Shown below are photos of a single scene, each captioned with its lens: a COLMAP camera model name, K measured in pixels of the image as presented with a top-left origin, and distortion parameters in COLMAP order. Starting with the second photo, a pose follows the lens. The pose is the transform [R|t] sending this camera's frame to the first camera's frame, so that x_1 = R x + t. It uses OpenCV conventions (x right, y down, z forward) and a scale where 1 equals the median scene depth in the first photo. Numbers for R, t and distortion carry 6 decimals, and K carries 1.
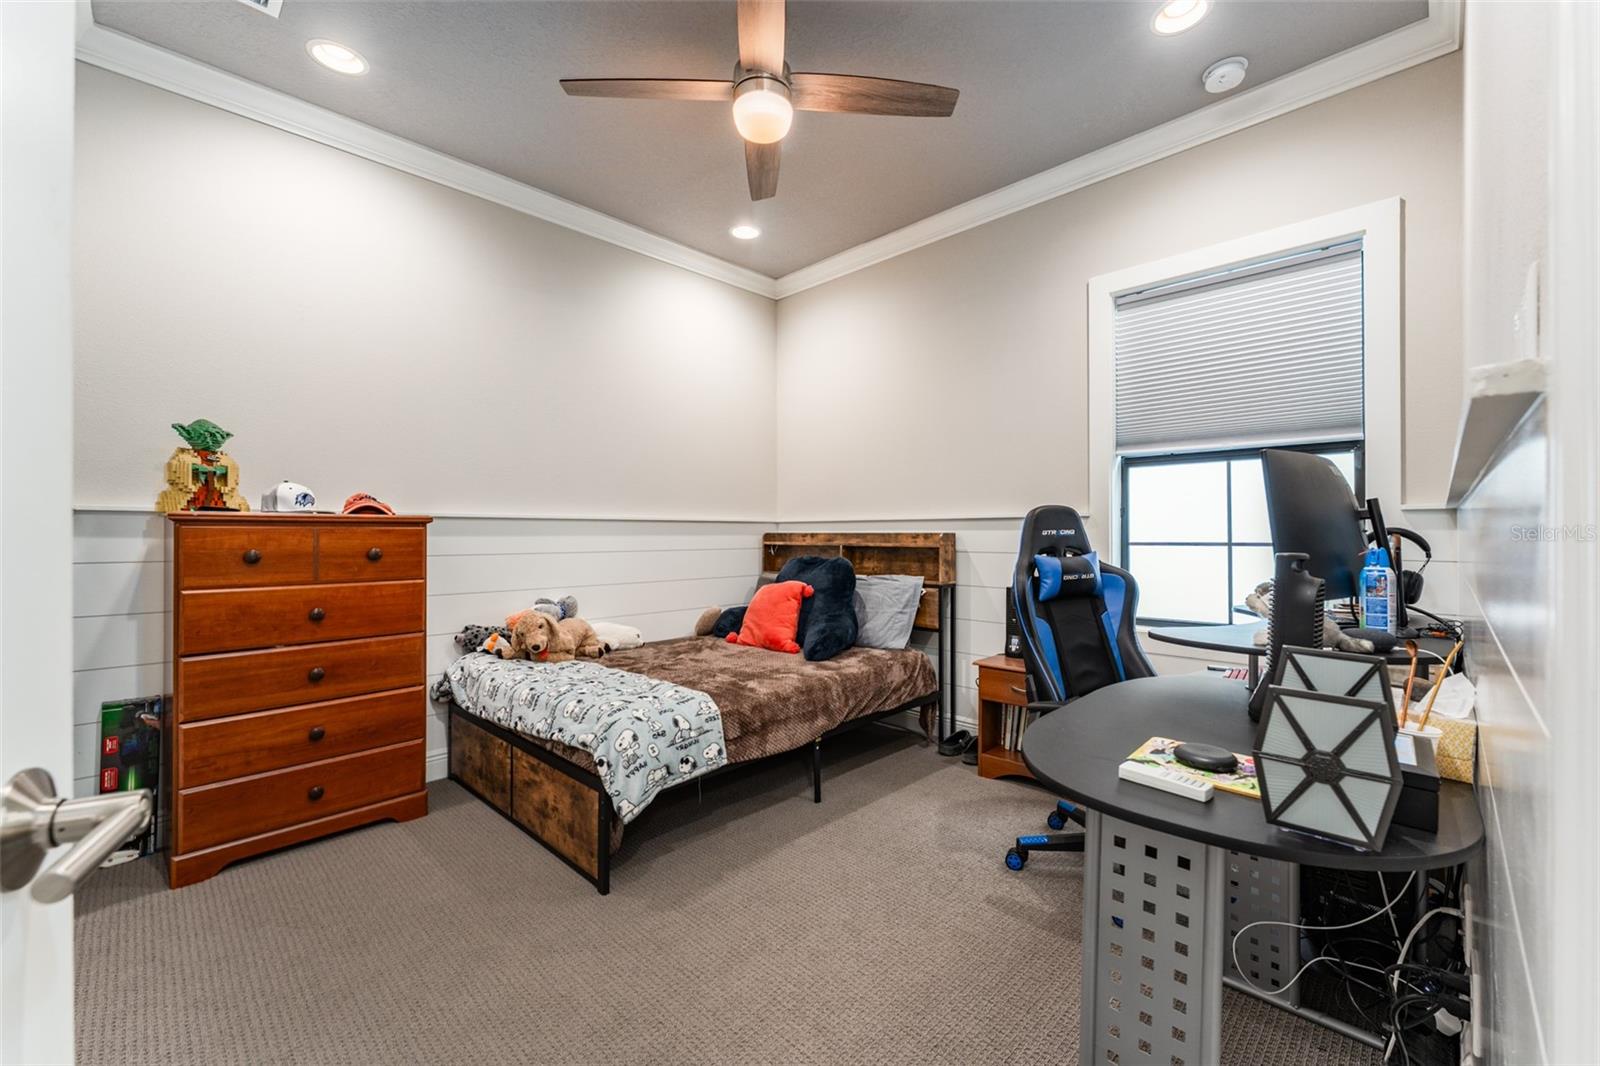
lens RADIAL K [[653.6, 0, 799.9], [0, 653.6, 529.5], [0, 0, 1]] dist [0.000579, 0.000307]
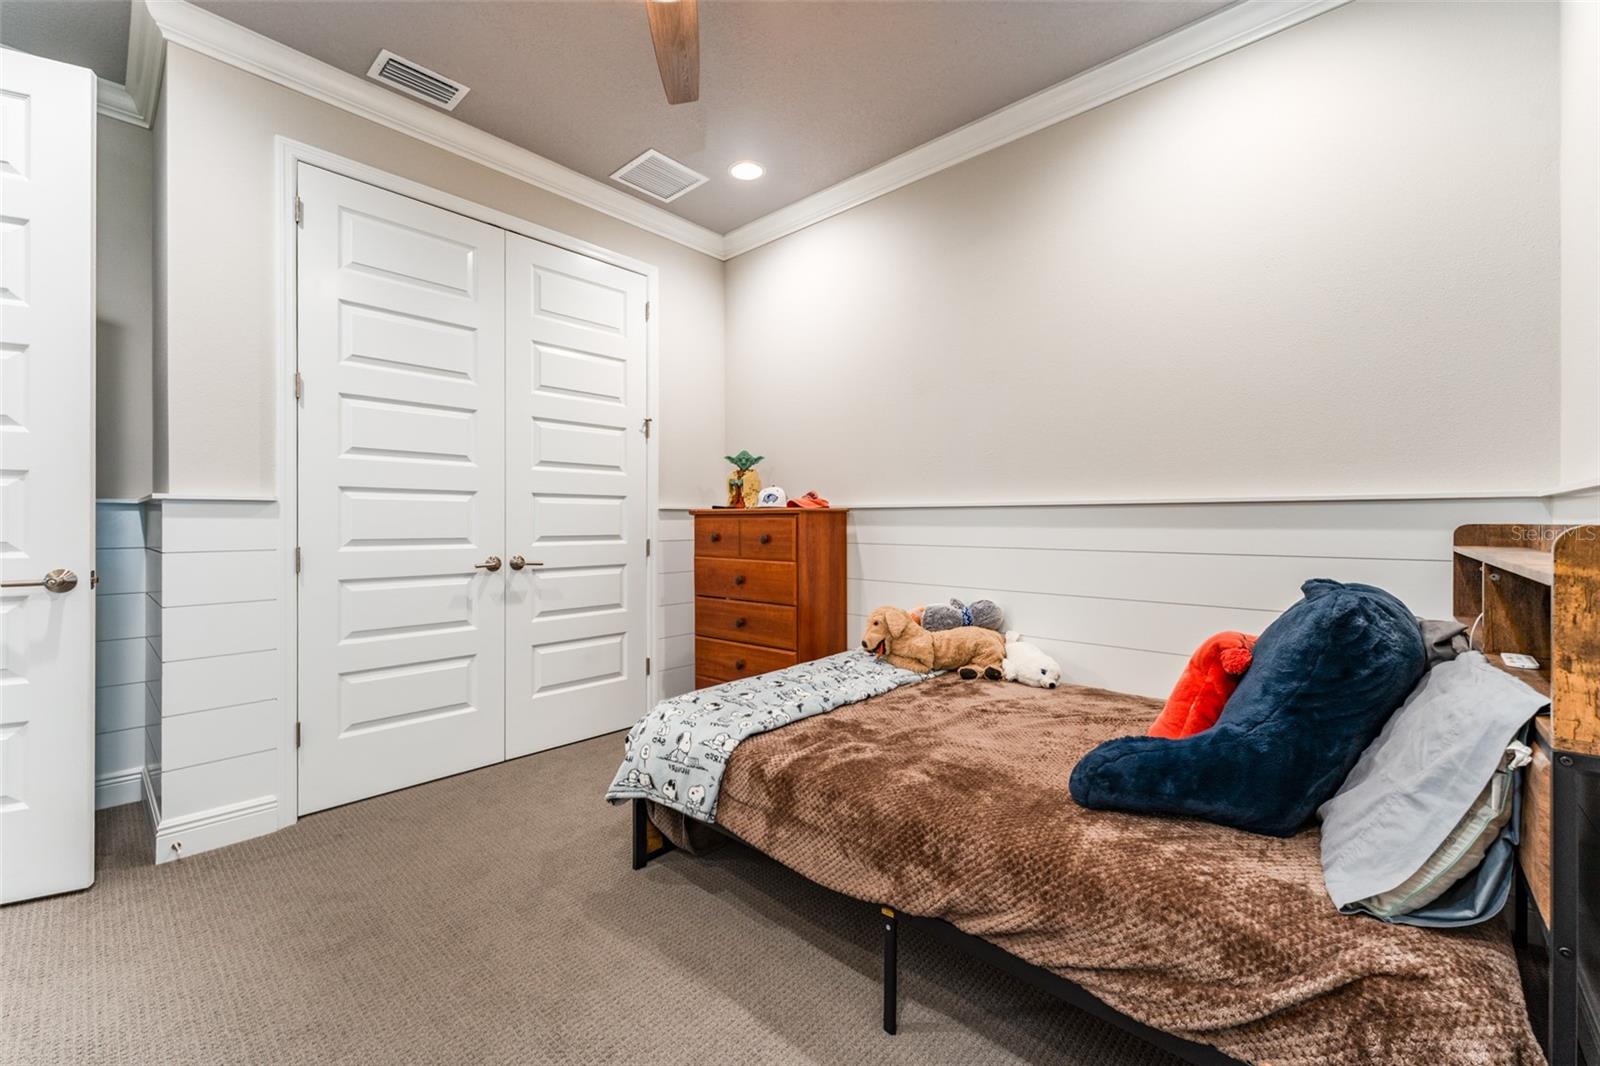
lens RADIAL K [[653.6, 0, 799.9], [0, 653.6, 529.5], [0, 0, 1]] dist [0.000579, 0.000307]
pose [[0.038294, 0.014495, -0.999161, 0.623830], [0.001410, 0.999893, 0.014560, 0.001092], [0.999266, -0.001966, 0.038270, 1.017715]]
